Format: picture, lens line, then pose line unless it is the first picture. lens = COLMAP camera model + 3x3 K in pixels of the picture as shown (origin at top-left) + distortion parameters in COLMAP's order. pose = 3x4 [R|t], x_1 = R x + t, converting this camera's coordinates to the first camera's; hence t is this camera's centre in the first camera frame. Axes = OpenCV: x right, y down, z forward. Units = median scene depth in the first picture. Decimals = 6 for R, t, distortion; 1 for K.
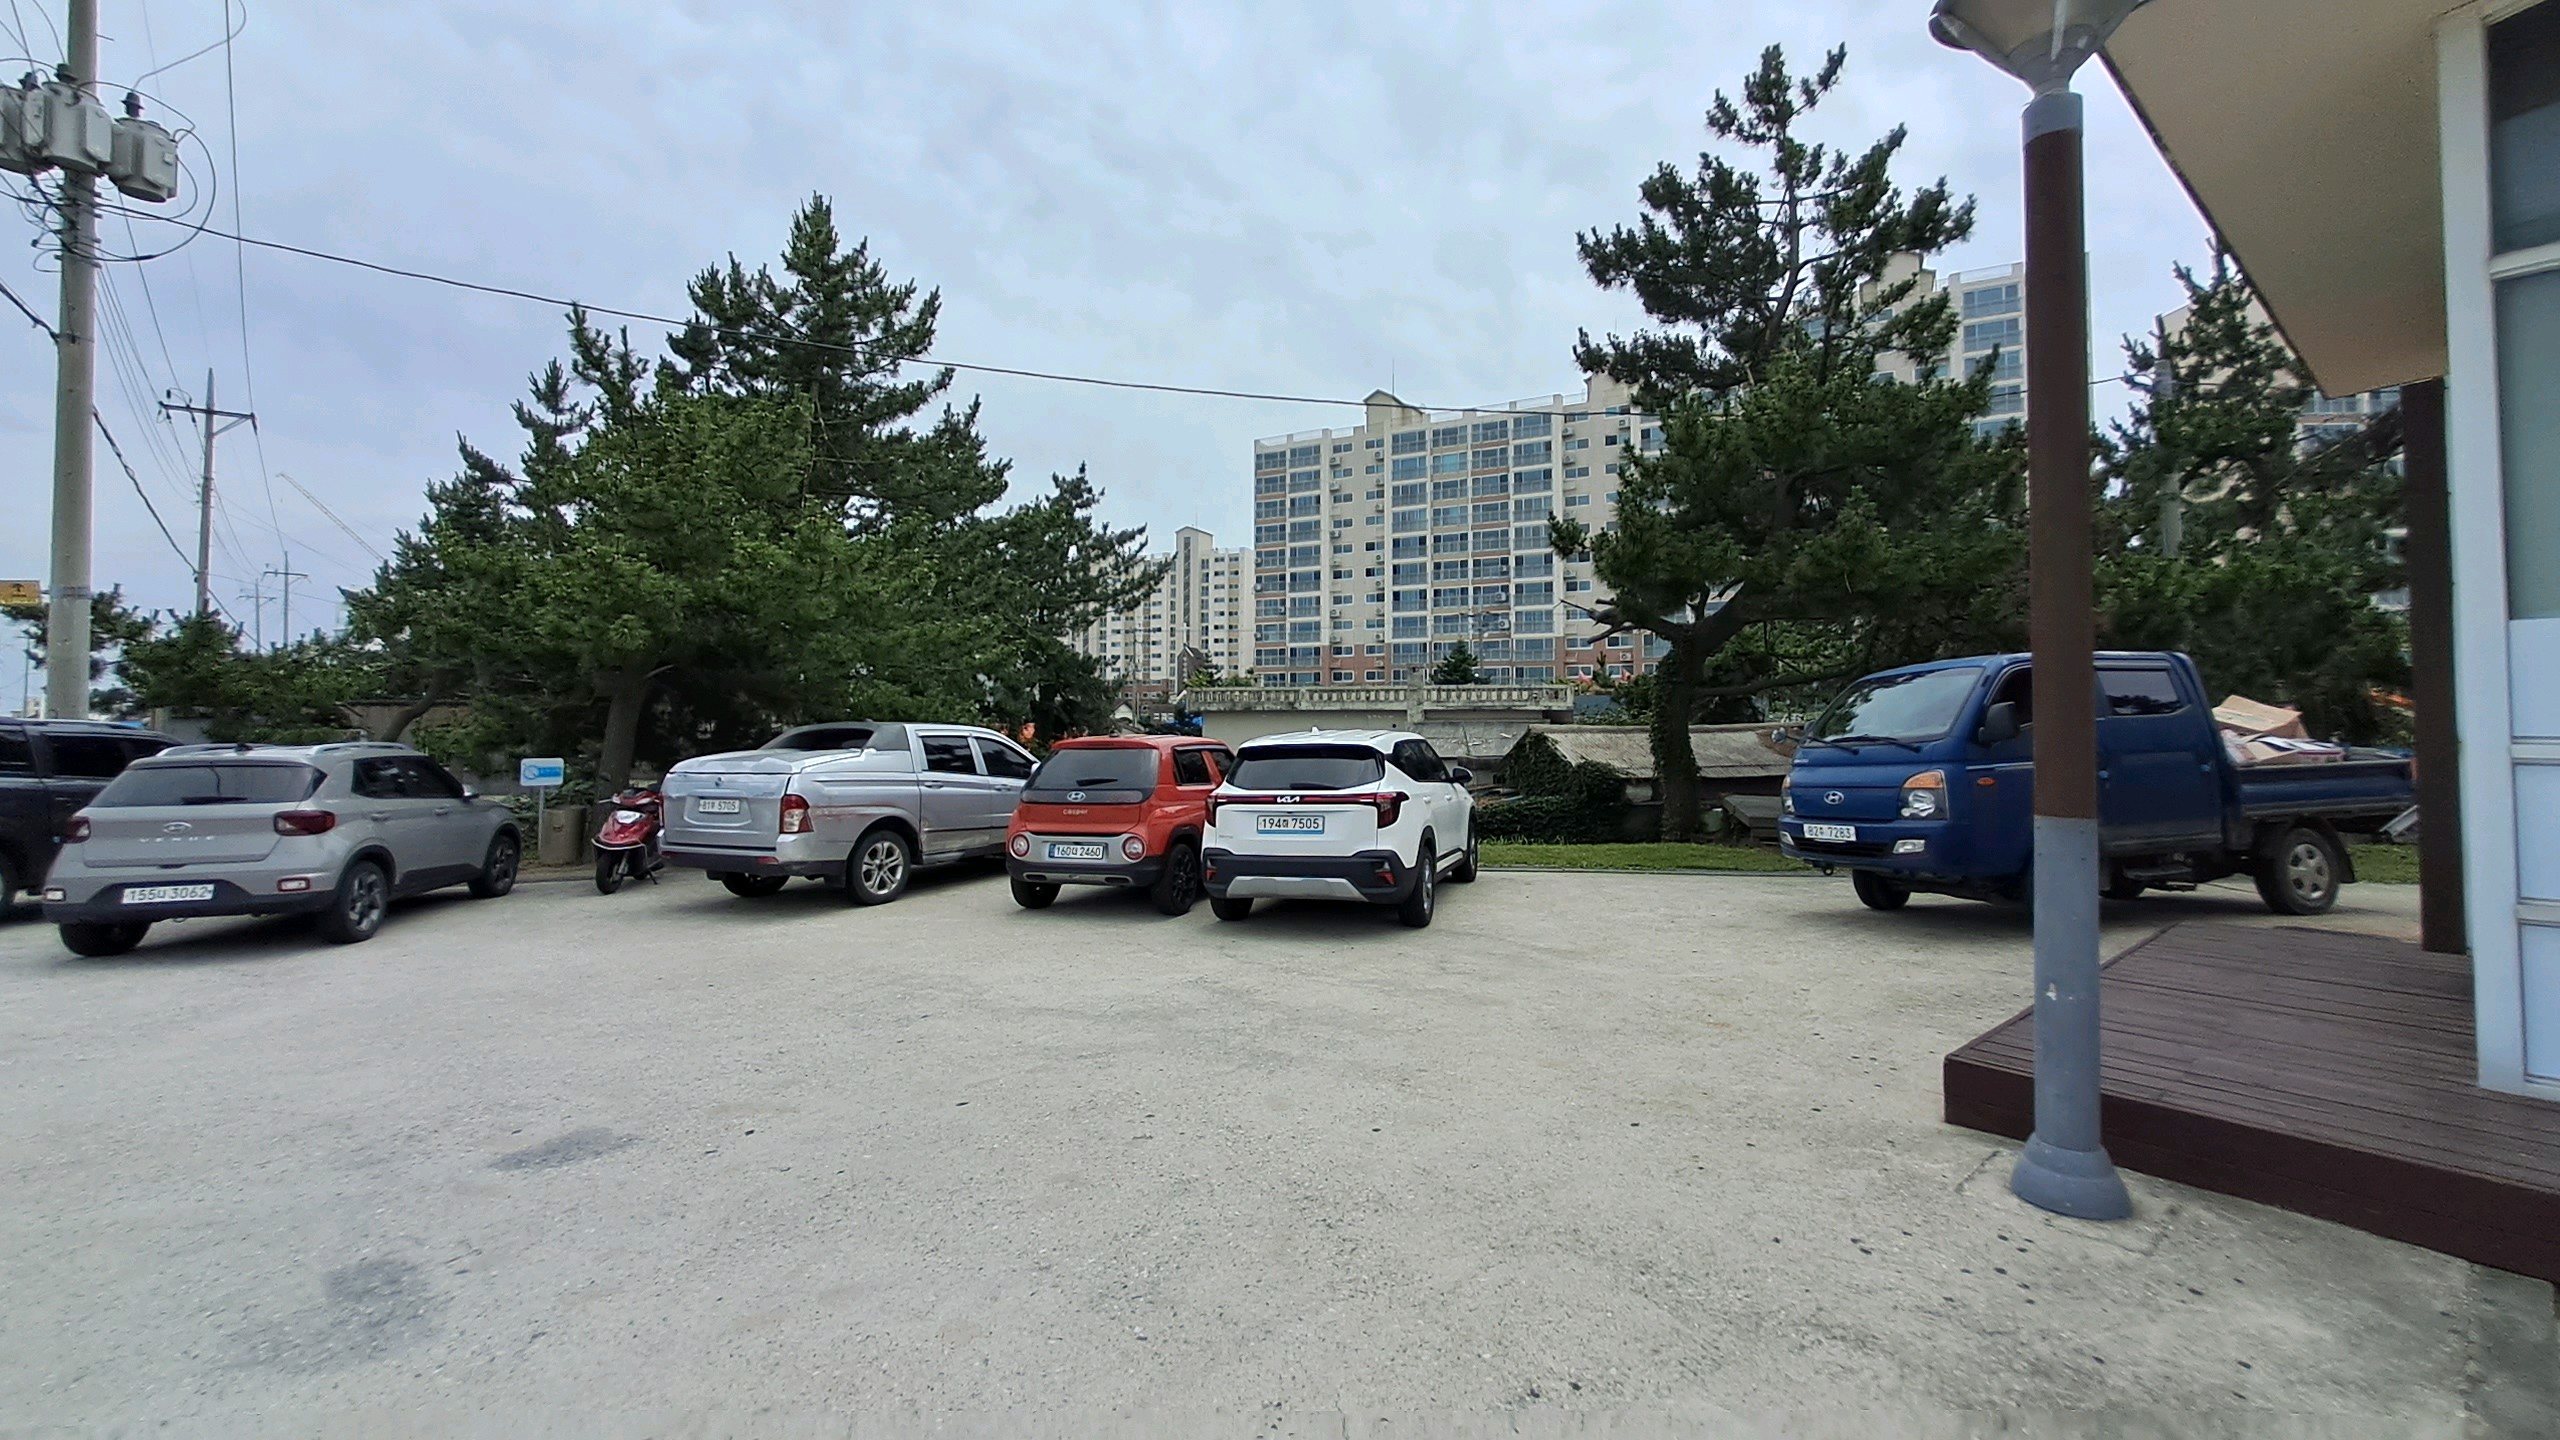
lens RADIAL K [[1049.7, 0, 1278.9], [0, 1049.7, 714.4], [0, 0, 1]] dist [-0.002631, -0.000213]
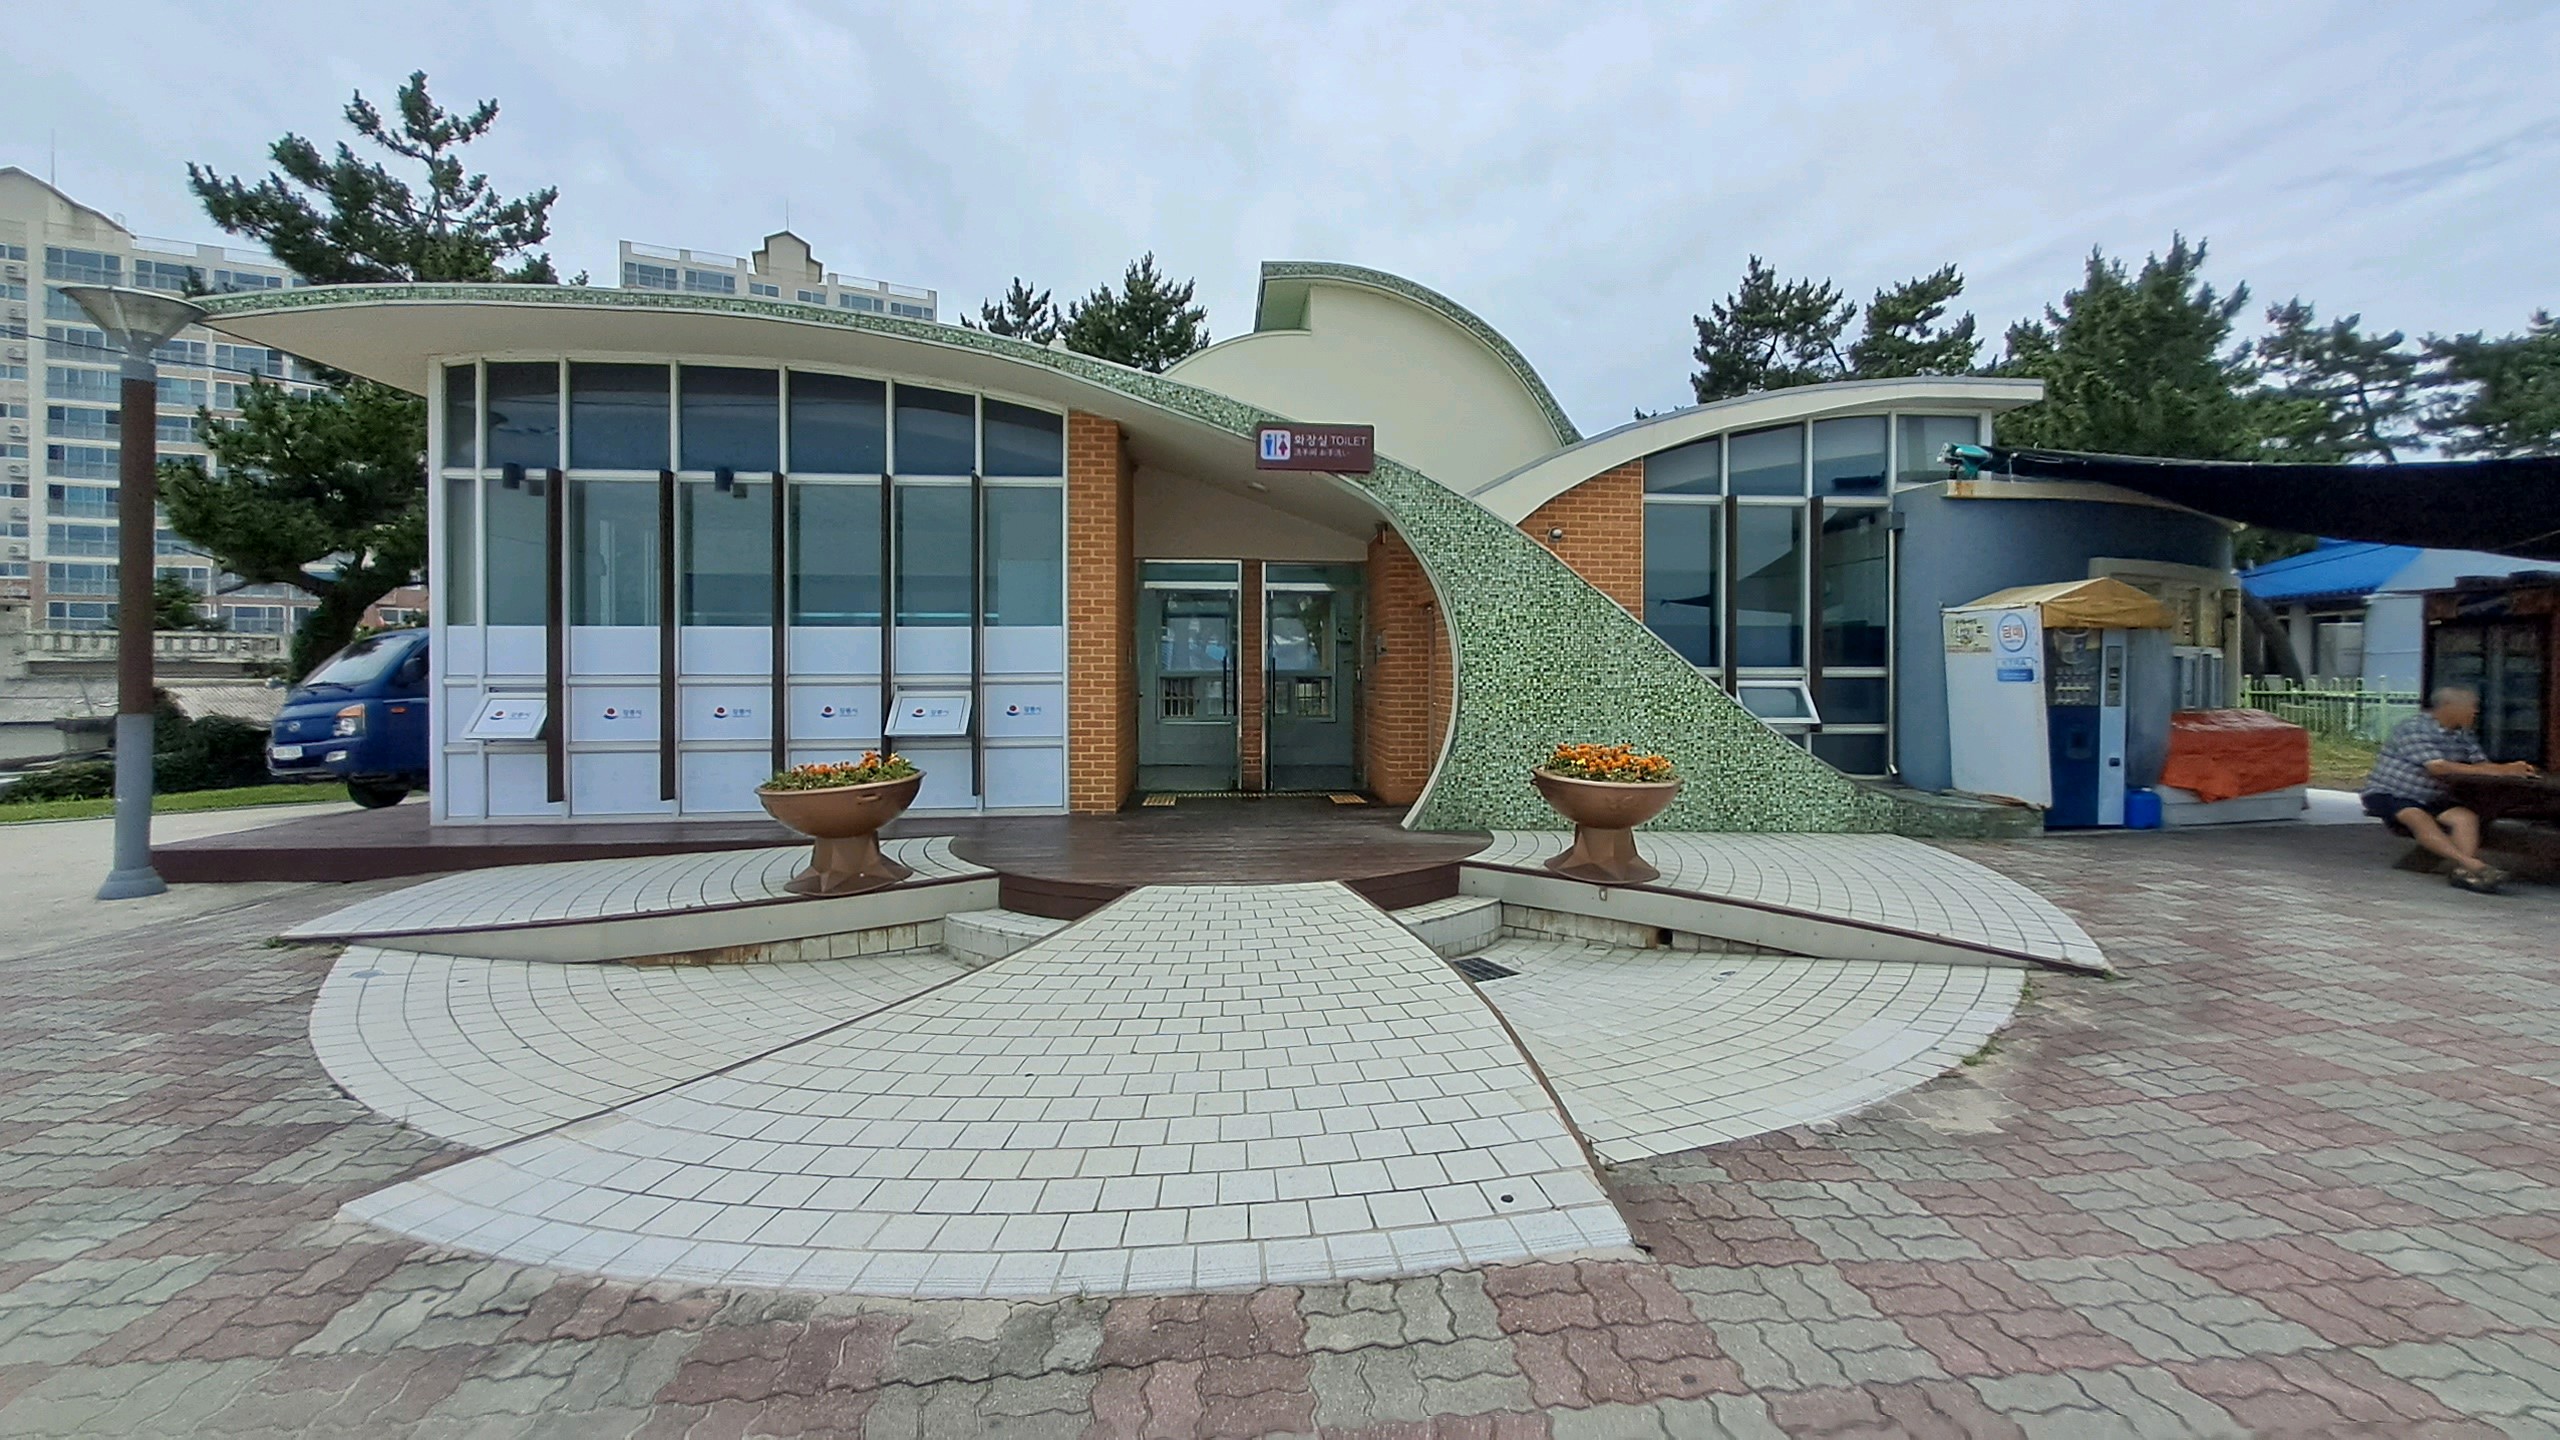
lens RADIAL K [[1049.7, 0, 1283.1], [0, 1049.7, 697.5], [0, 0, 1]] dist [-0.002631, -0.000213]
pose [[0.565274, -0.006405, 0.824878, 0.061563], [-0.010272, 0.999838, 0.014802, 0.003899], [-0.824839, -0.016840, 0.565117, -0.386665]]
